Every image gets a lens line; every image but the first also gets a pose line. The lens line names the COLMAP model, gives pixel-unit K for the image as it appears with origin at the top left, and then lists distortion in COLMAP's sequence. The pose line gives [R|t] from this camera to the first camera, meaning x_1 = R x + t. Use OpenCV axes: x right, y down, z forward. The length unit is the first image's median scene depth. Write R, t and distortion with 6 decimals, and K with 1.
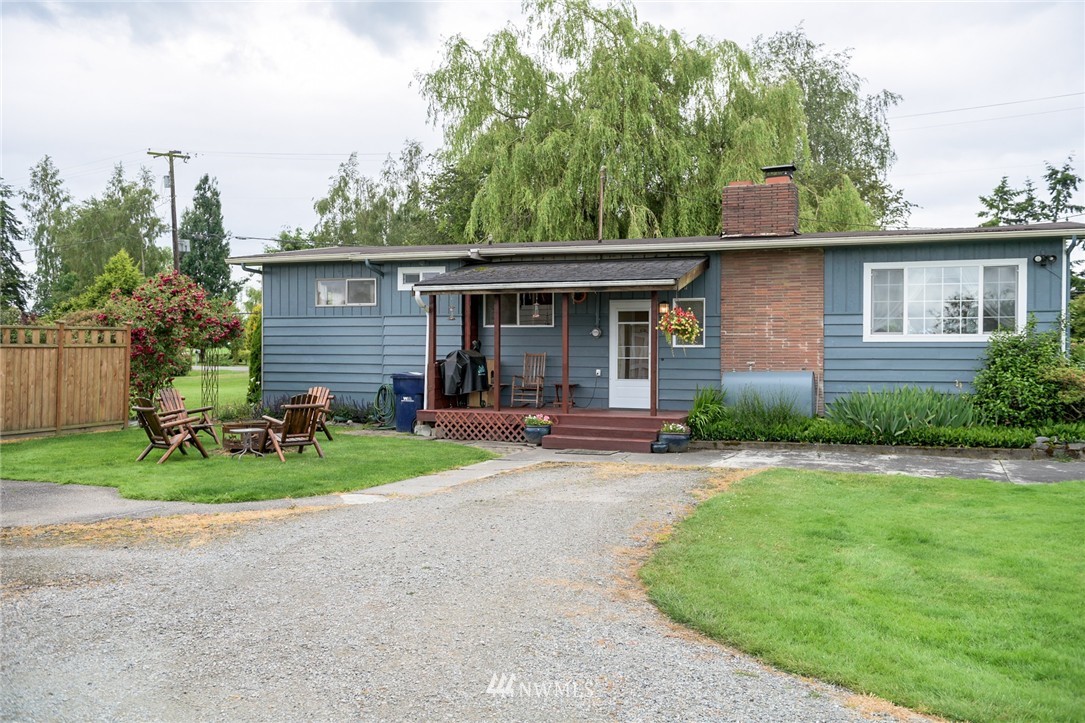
lens RADIAL K [[956.1, 0, 542.6], [0, 956.1, 358.3], [0, 0, 1]] dist [-0.021341, 0.005291]
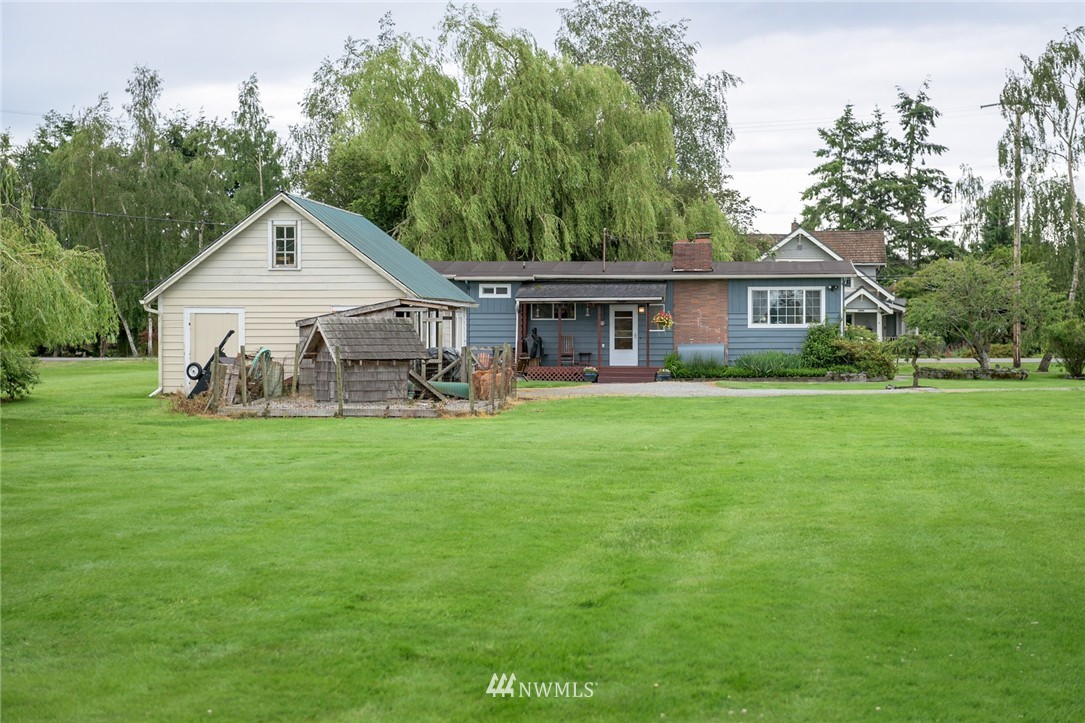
lens RADIAL K [[2196.3, 0, 542.8], [0, 2196.3, 360.7], [0, 0, 1]] dist [-0.075931, 0.000000]
pose [[0.956081, -0.009293, 0.292955, -0.700314], [0.008638, 0.999956, 0.003531, 0.015187], [-0.292975, -0.000846, 0.956120, -1.605358]]
